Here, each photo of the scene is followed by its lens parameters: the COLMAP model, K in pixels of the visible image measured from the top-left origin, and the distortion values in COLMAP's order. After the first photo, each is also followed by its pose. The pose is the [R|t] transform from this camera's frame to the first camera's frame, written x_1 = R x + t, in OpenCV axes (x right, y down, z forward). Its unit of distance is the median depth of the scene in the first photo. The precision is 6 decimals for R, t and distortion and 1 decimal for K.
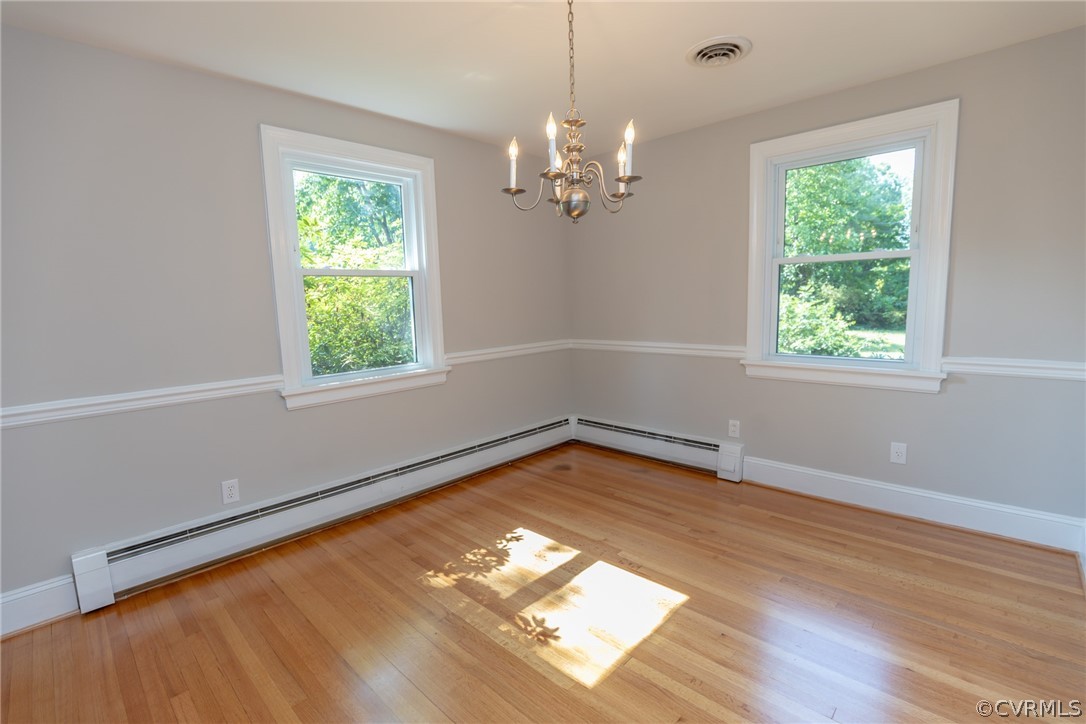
lens RADIAL K [[496.6, 0, 543.0], [0, 496.6, 362.0], [0, 0, 1]] dist [-0.031558, 0.000339]
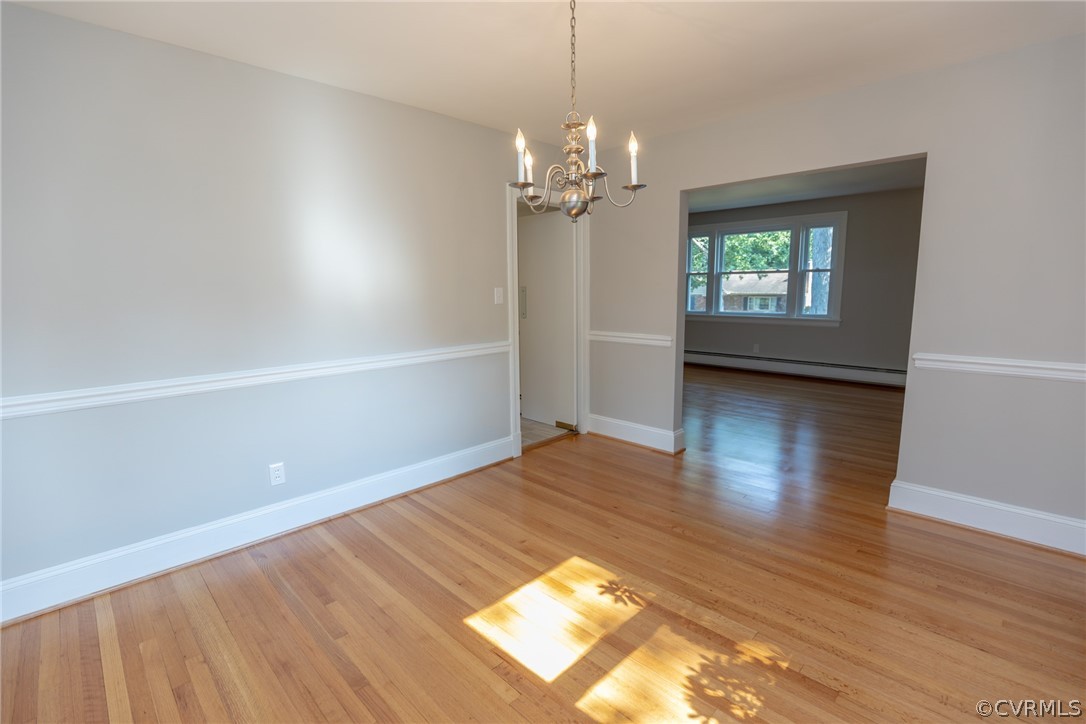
lens RADIAL K [[496.6, 0, 543.0], [0, 496.6, 362.0], [0, 0, 1]] dist [-0.031558, 0.000339]
pose [[-0.998637, 0.043178, 0.029319, 0.081425], [0.049586, 0.960199, 0.274880, -0.204867], [-0.016284, 0.275959, -0.961031, 1.483517]]
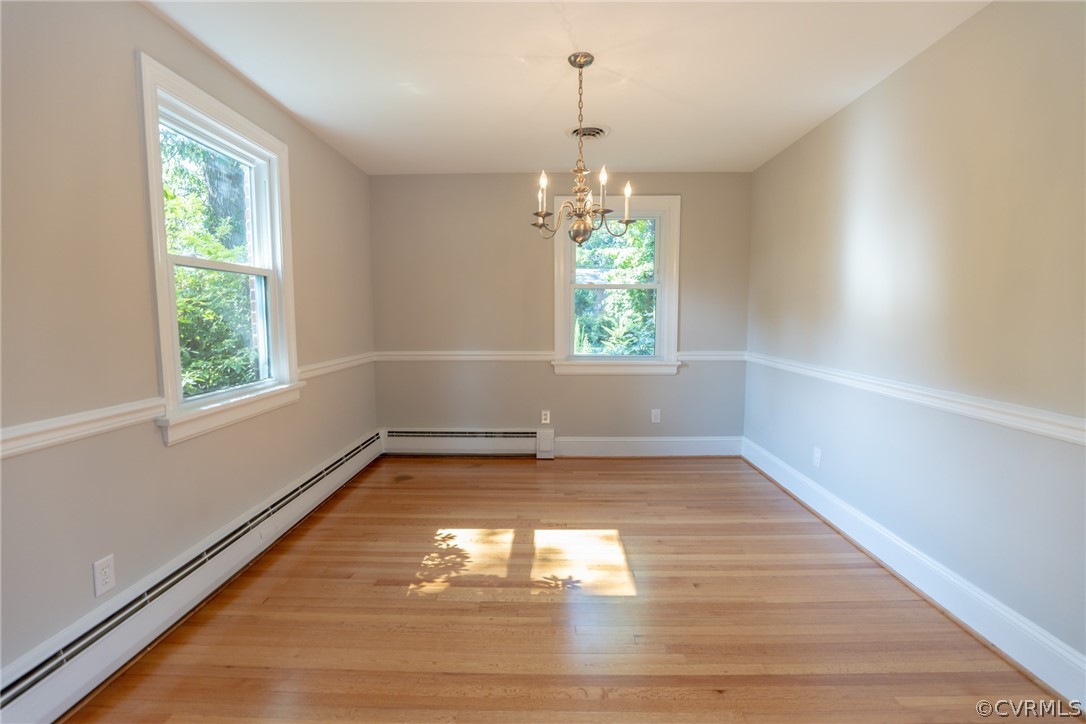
lens RADIAL K [[496.6, 0, 543.0], [0, 496.6, 362.0], [0, 0, 1]] dist [-0.031558, 0.000339]
pose [[0.733589, -0.034535, 0.678715, -0.636908], [0.065608, 0.997642, -0.020150, 0.027677], [-0.676419, 0.059311, 0.734125, 0.095757]]
